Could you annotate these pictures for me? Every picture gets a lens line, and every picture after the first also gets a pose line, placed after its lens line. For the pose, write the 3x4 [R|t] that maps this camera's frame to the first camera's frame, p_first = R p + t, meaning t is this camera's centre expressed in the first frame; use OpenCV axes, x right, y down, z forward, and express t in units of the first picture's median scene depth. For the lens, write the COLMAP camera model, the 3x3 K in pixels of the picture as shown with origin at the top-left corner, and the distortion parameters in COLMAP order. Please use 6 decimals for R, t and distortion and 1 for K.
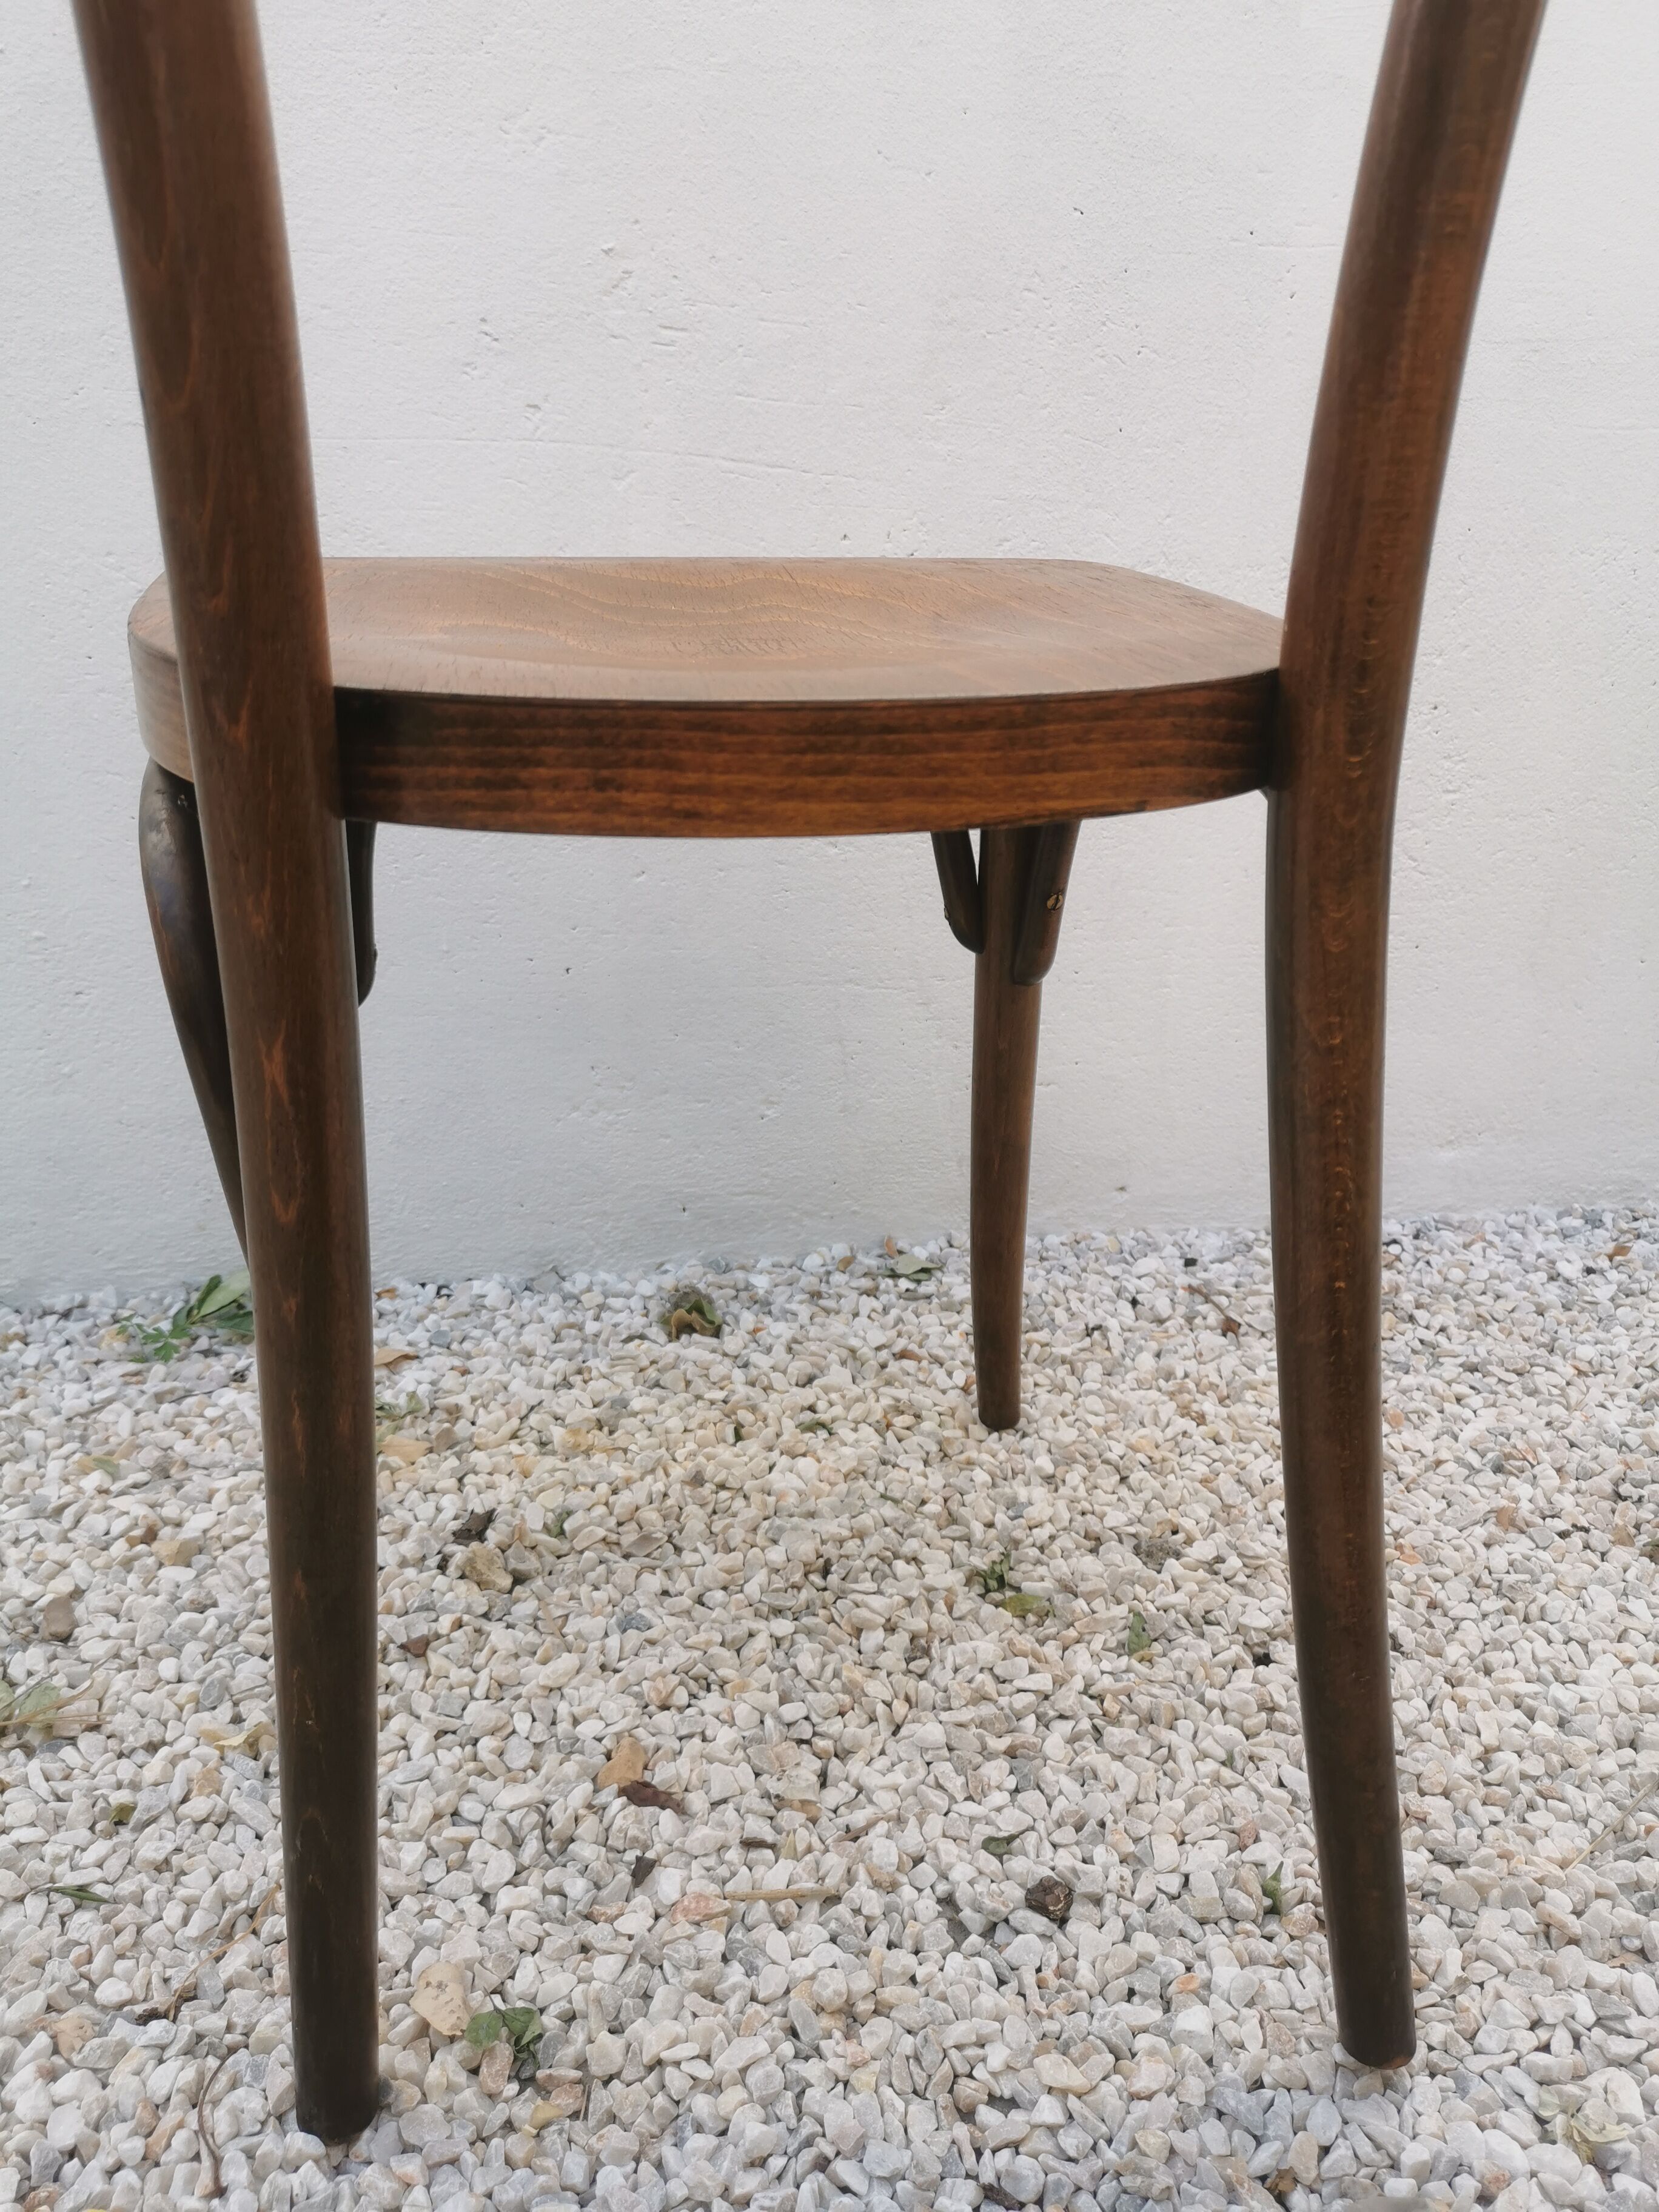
lens RADIAL K [[1739.3, 0, 846.0], [0, 1739.3, 1101.7], [0, 0, 1]] dist [0.043402, -0.054253]
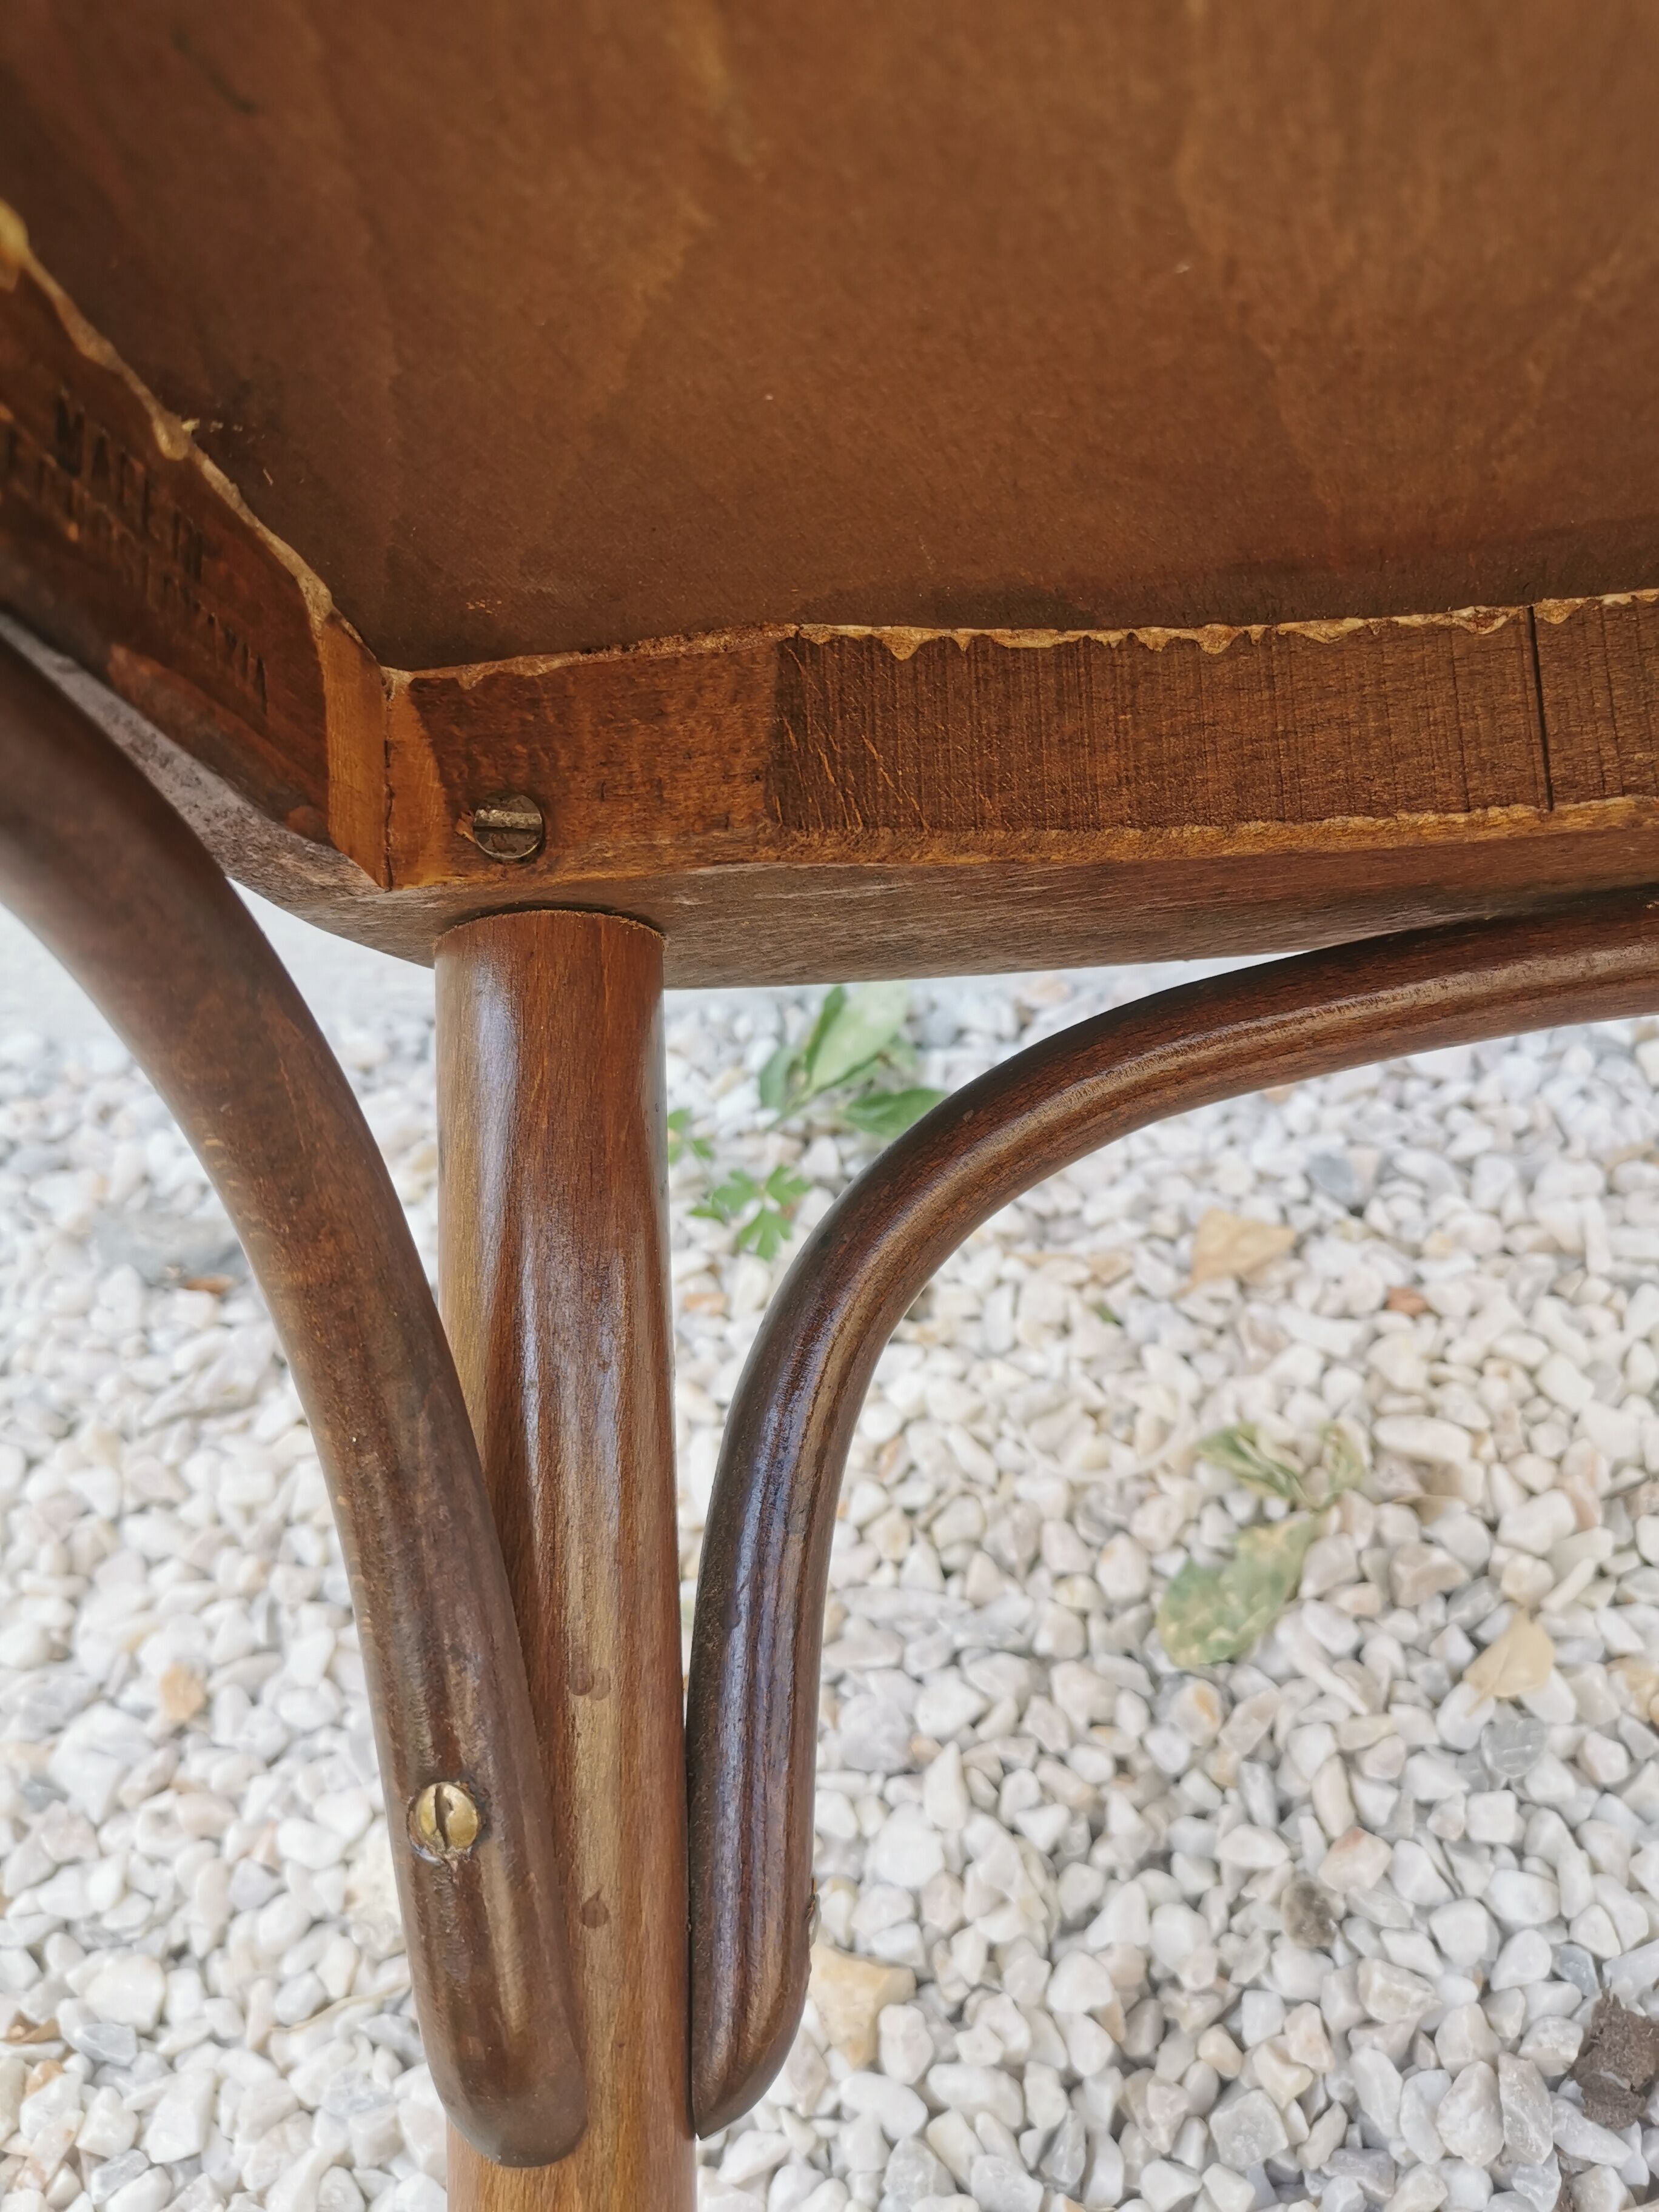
lens RADIAL K [[1739.3, 0, 823.0], [0, 1739.3, 1107.9], [0, 0, 1]] dist [0.043402, -0.054253]
pose [[0.959242, 0.080685, -0.270821, -0.287430], [0.059836, 0.878645, 0.473711, -0.117161], [0.276177, -0.470609, 0.838006, 0.724697]]
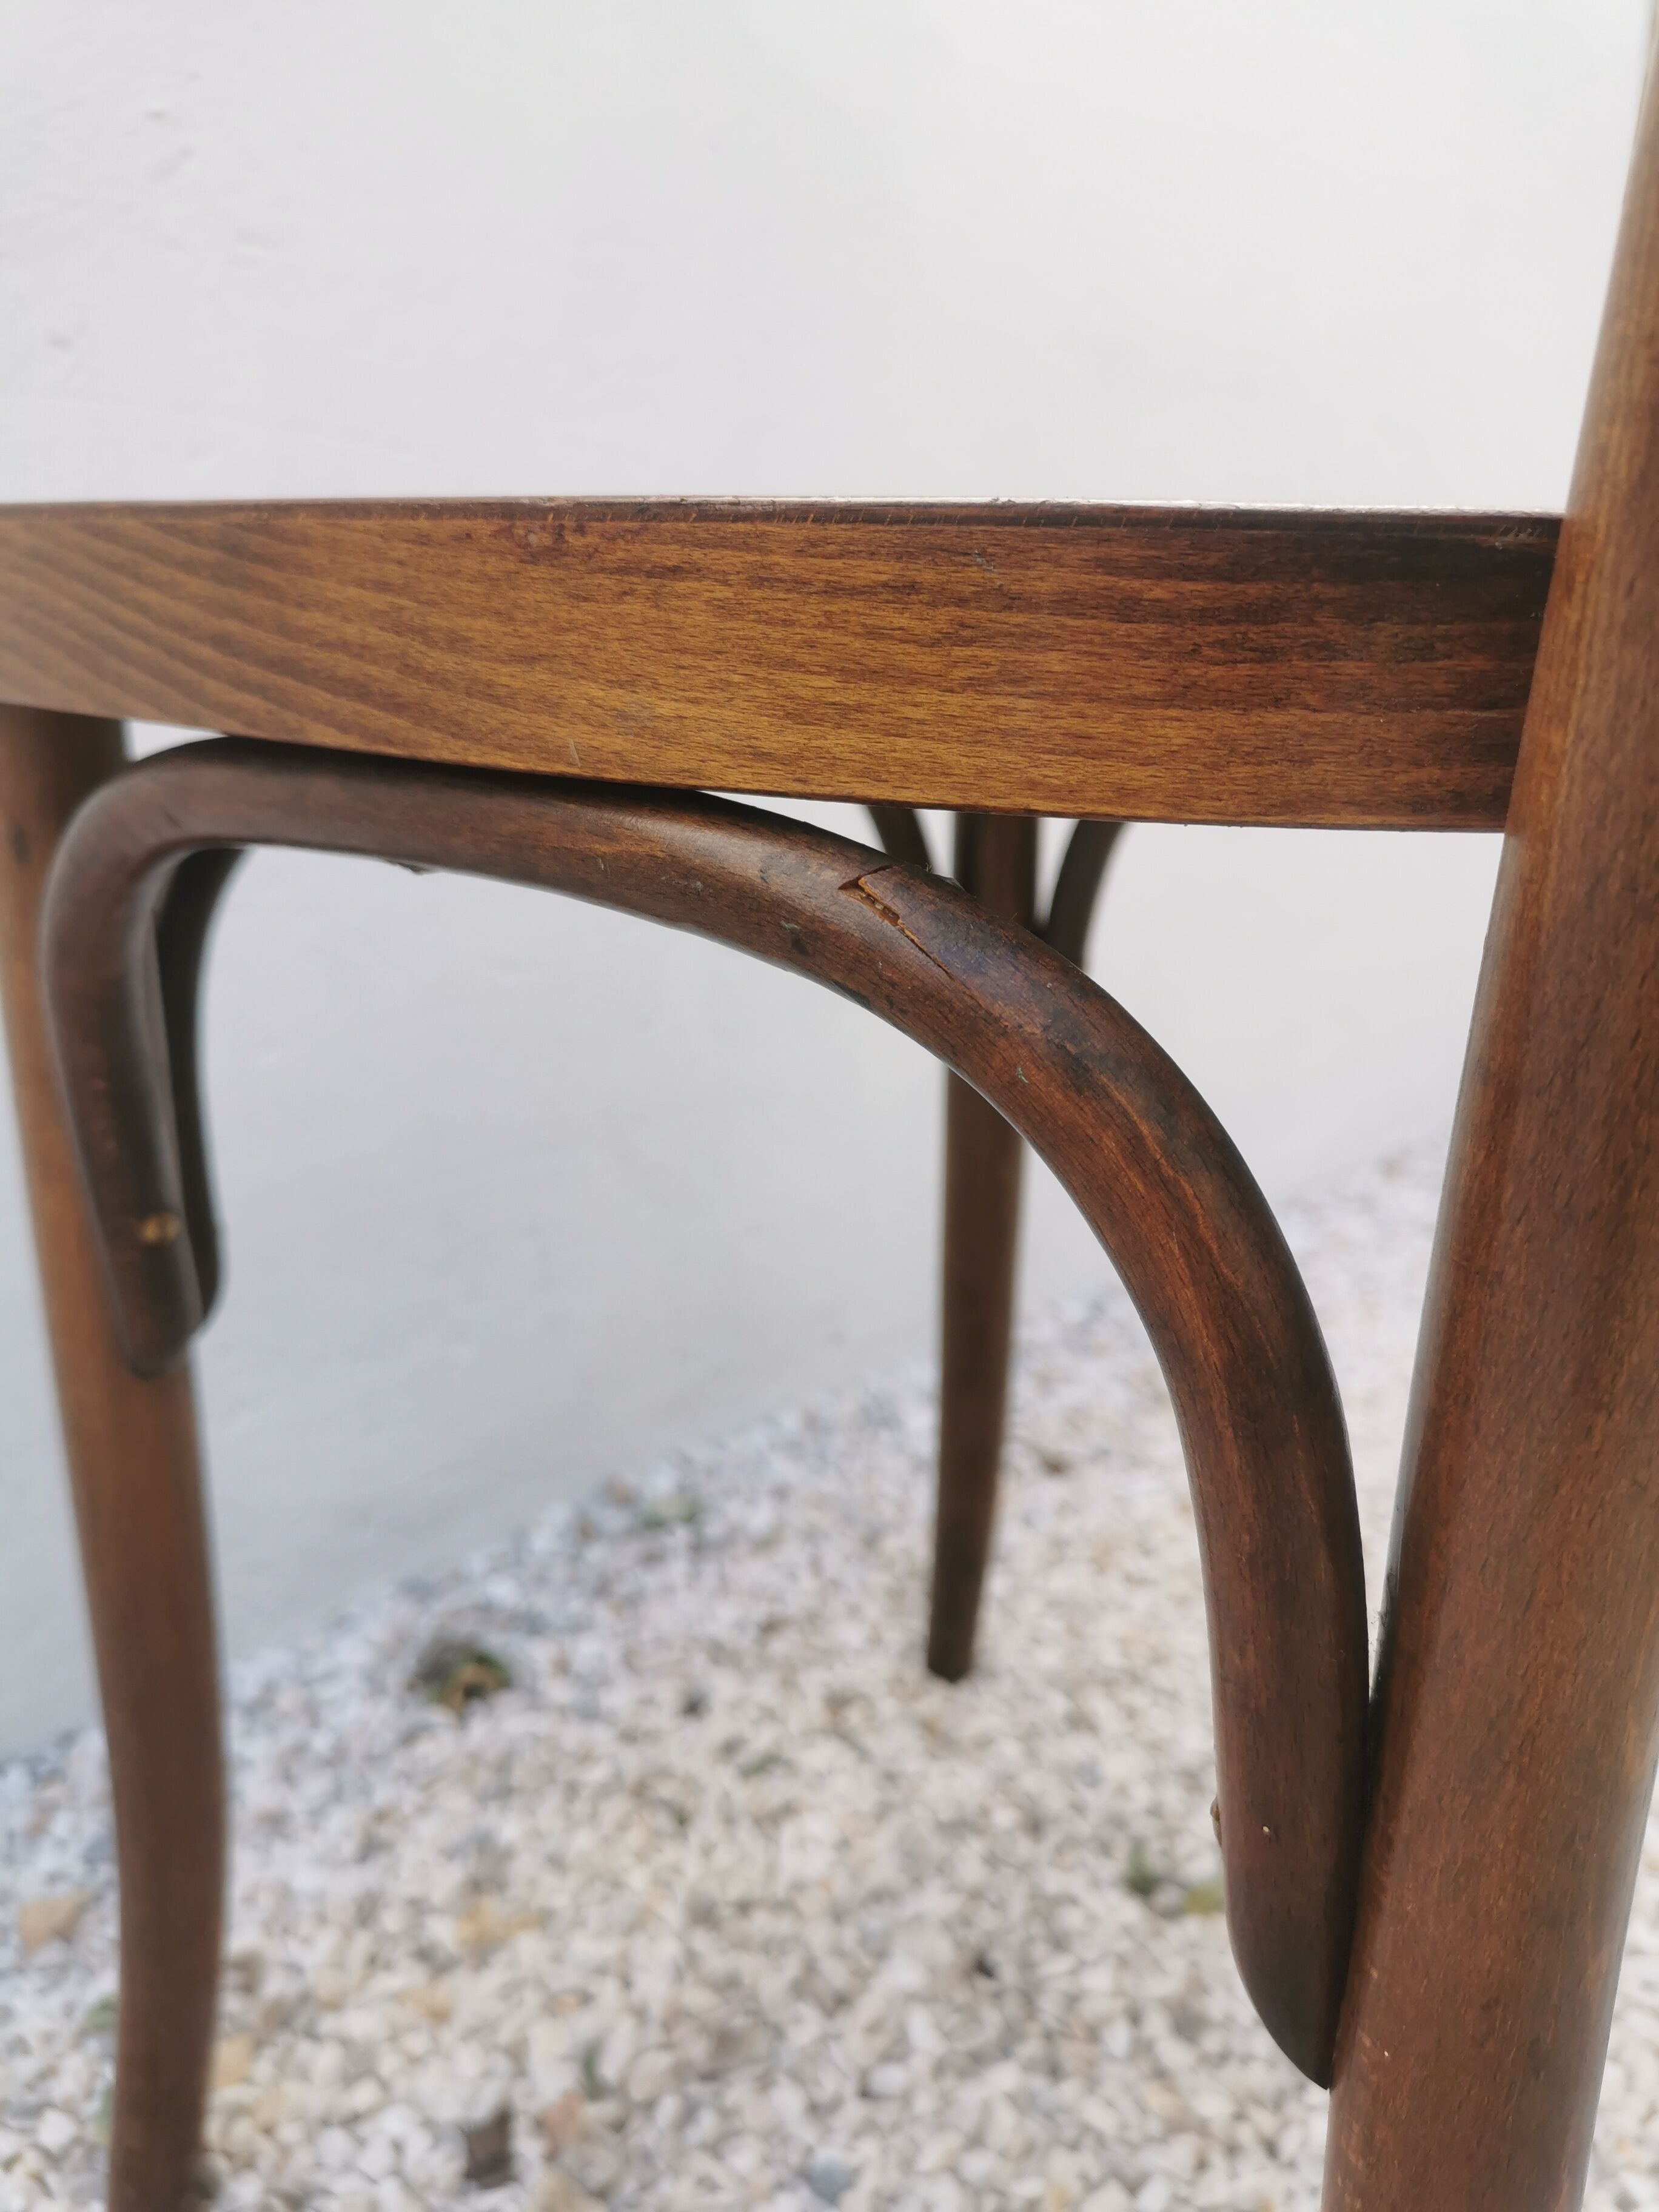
lens RADIAL K [[1739.3, 0, 827.8], [0, 1739.3, 1123.5], [0, 0, 1]] dist [0.043402, -0.054253]
pose [[0.830038, -0.171825, 0.530578, -0.366494], [0.206644, 0.978395, -0.006426, -0.067354], [-0.518011, 0.114974, 0.847612, 0.389567]]
